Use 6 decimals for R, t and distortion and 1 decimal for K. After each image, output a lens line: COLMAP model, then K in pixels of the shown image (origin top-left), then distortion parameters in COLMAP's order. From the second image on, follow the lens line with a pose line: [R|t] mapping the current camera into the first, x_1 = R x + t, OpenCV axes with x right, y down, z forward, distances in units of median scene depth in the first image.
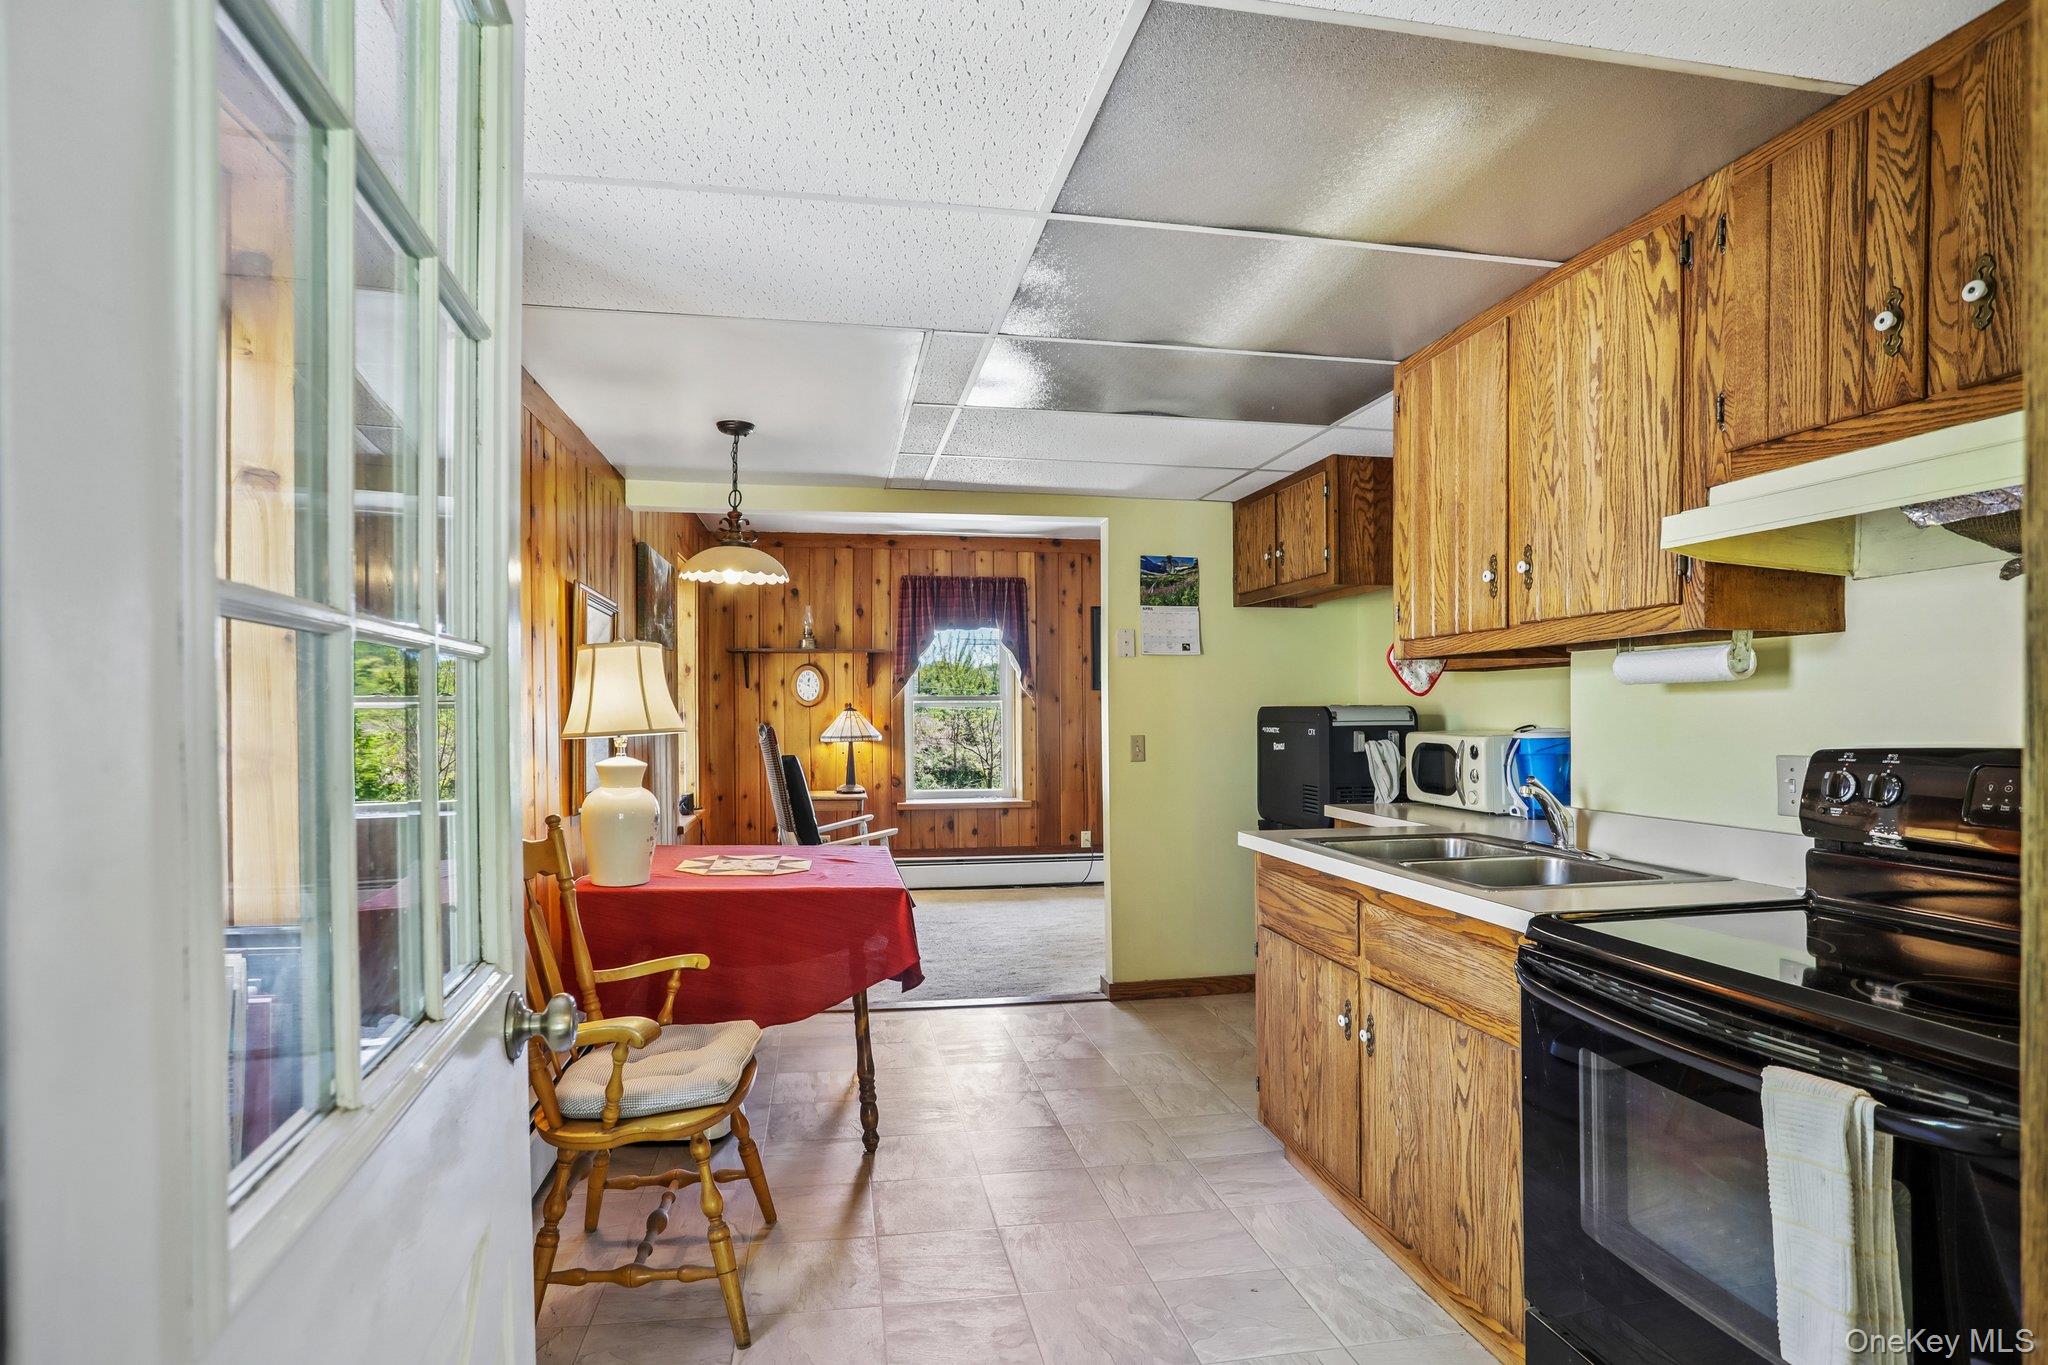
lens RADIAL K [[977.5, 0, 1019.0], [0, 977.5, 701.6], [0, 0, 1]] dist [-0.000669, -0.000027]
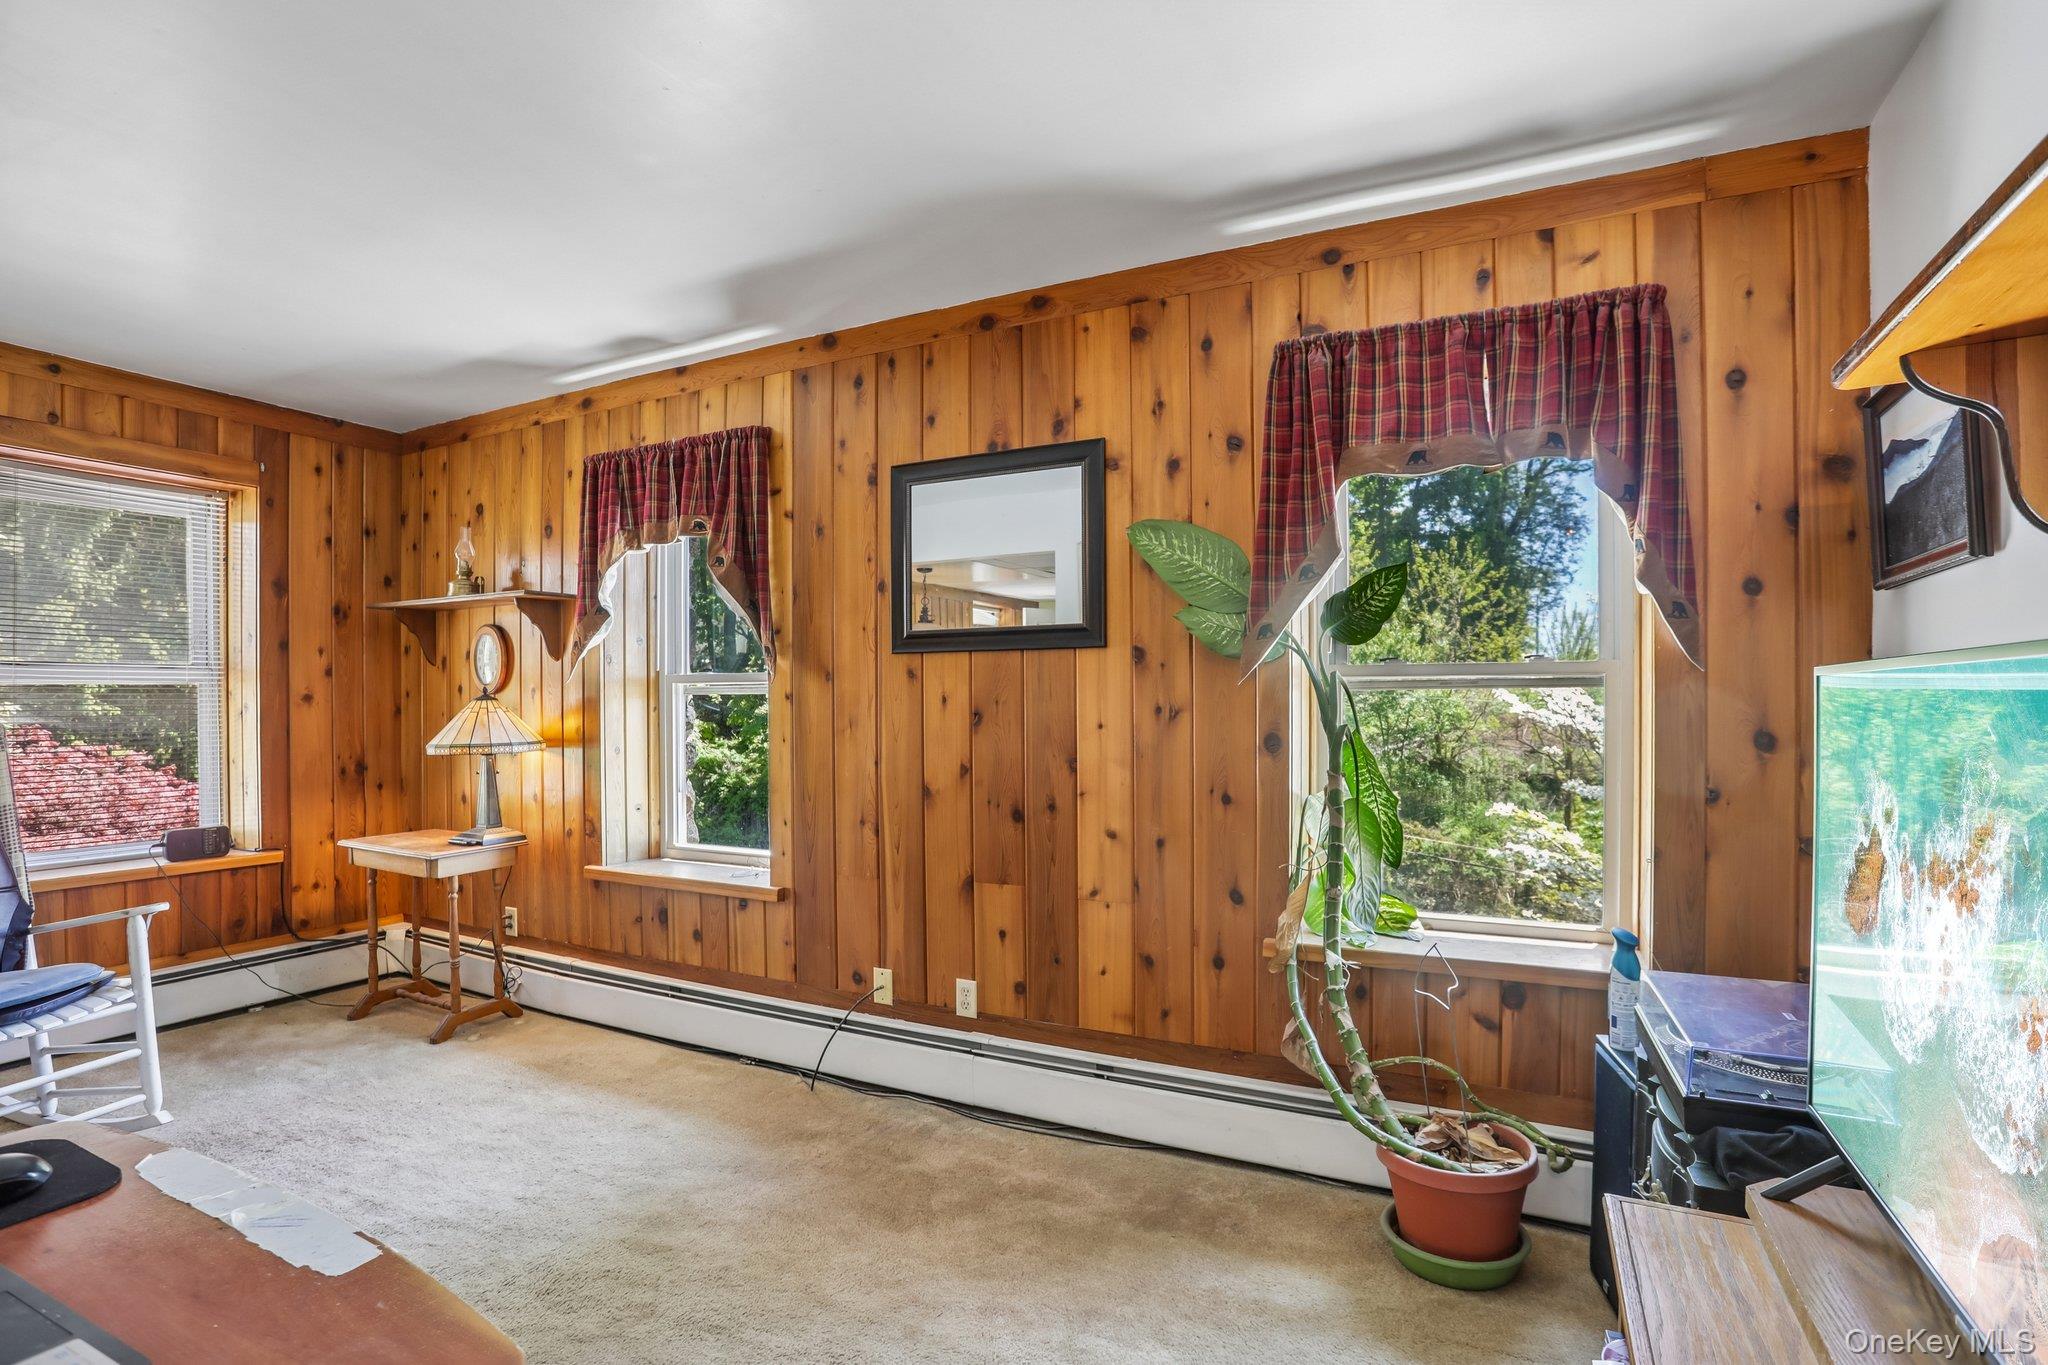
lens RADIAL K [[977.5, 0, 1019.0], [0, 977.5, 701.6], [0, 0, 1]] dist [-0.000669, -0.000027]
pose [[0.783627, 0.001472, -0.621230, 0.403667], [0.002124, 0.999985, 0.005049, 0.007759], [0.621228, -0.005275, 0.783612, 0.697350]]
